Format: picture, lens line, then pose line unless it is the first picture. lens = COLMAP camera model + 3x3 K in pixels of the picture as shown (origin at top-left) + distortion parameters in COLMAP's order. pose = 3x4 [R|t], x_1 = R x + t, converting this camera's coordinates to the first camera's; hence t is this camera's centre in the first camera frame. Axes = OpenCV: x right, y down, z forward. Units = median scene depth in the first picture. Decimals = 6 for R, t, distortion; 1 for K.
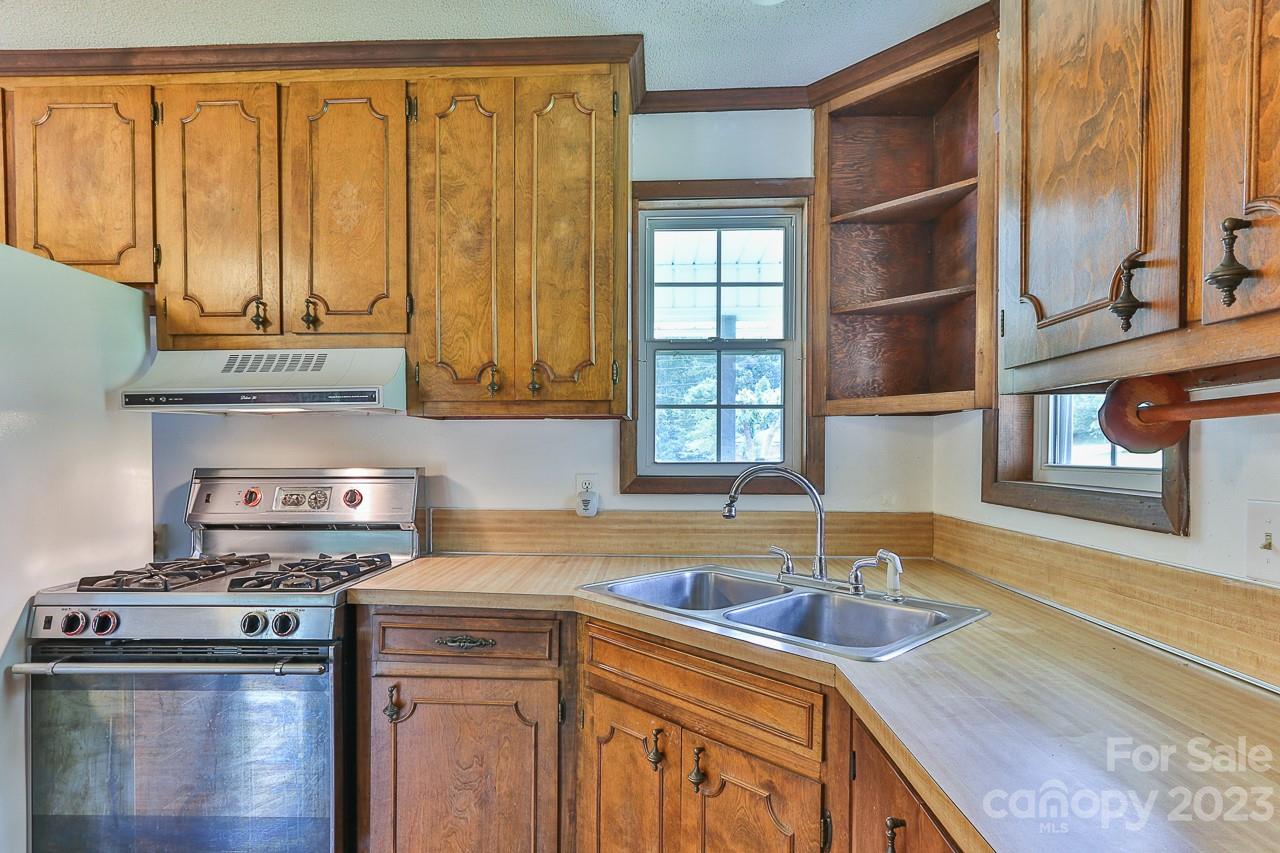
lens RADIAL K [[662.1, 0, 634.0], [0, 662.1, 470.6], [0, 0, 1]] dist [-0.002346, 0.005043]
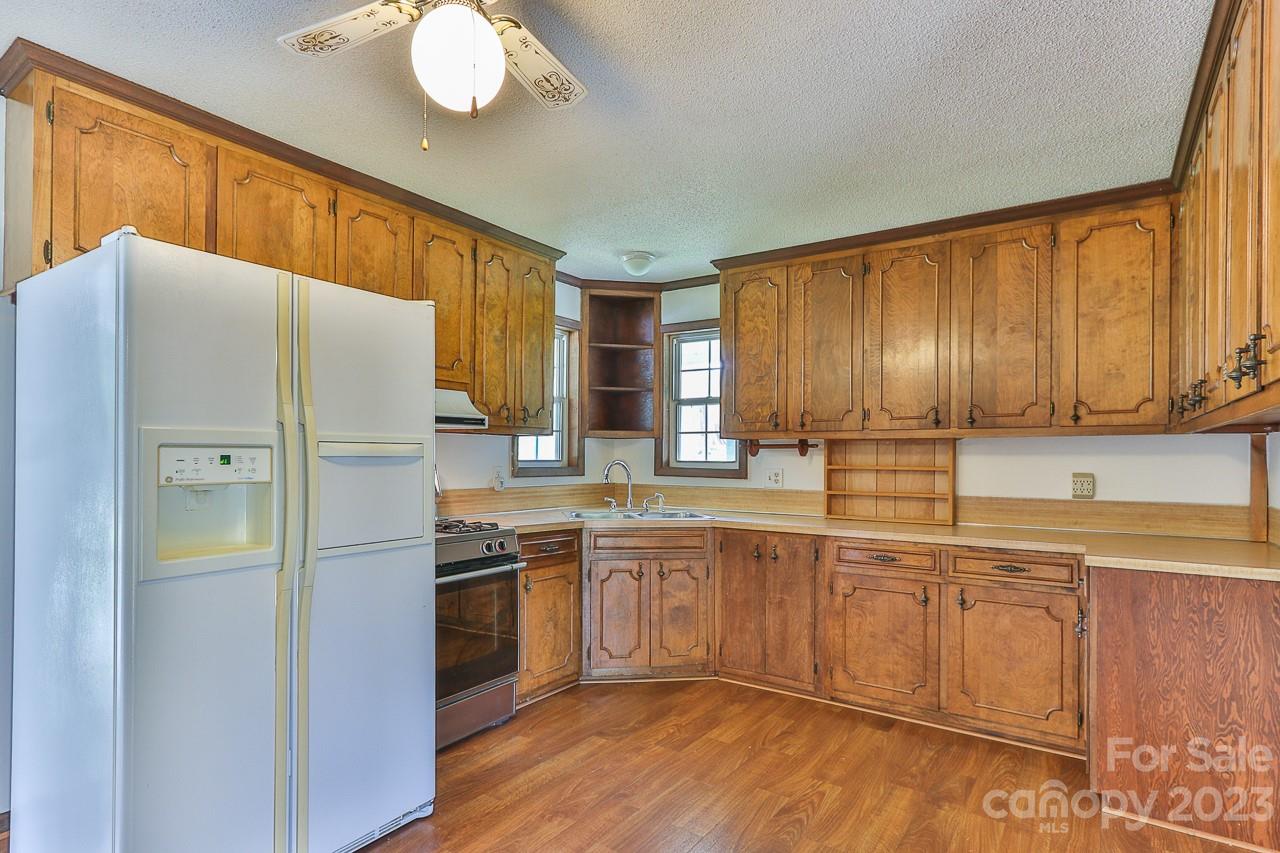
lens RADIAL K [[662.1, 0, 622.4], [0, 662.1, 455.3], [0, 0, 1]] dist [-0.002346, 0.005043]
pose [[0.546266, 0.006860, 0.837584, -1.556278], [0.014571, 0.999737, -0.017691, 0.012956], [-0.837485, 0.021868, 0.546022, -0.253641]]
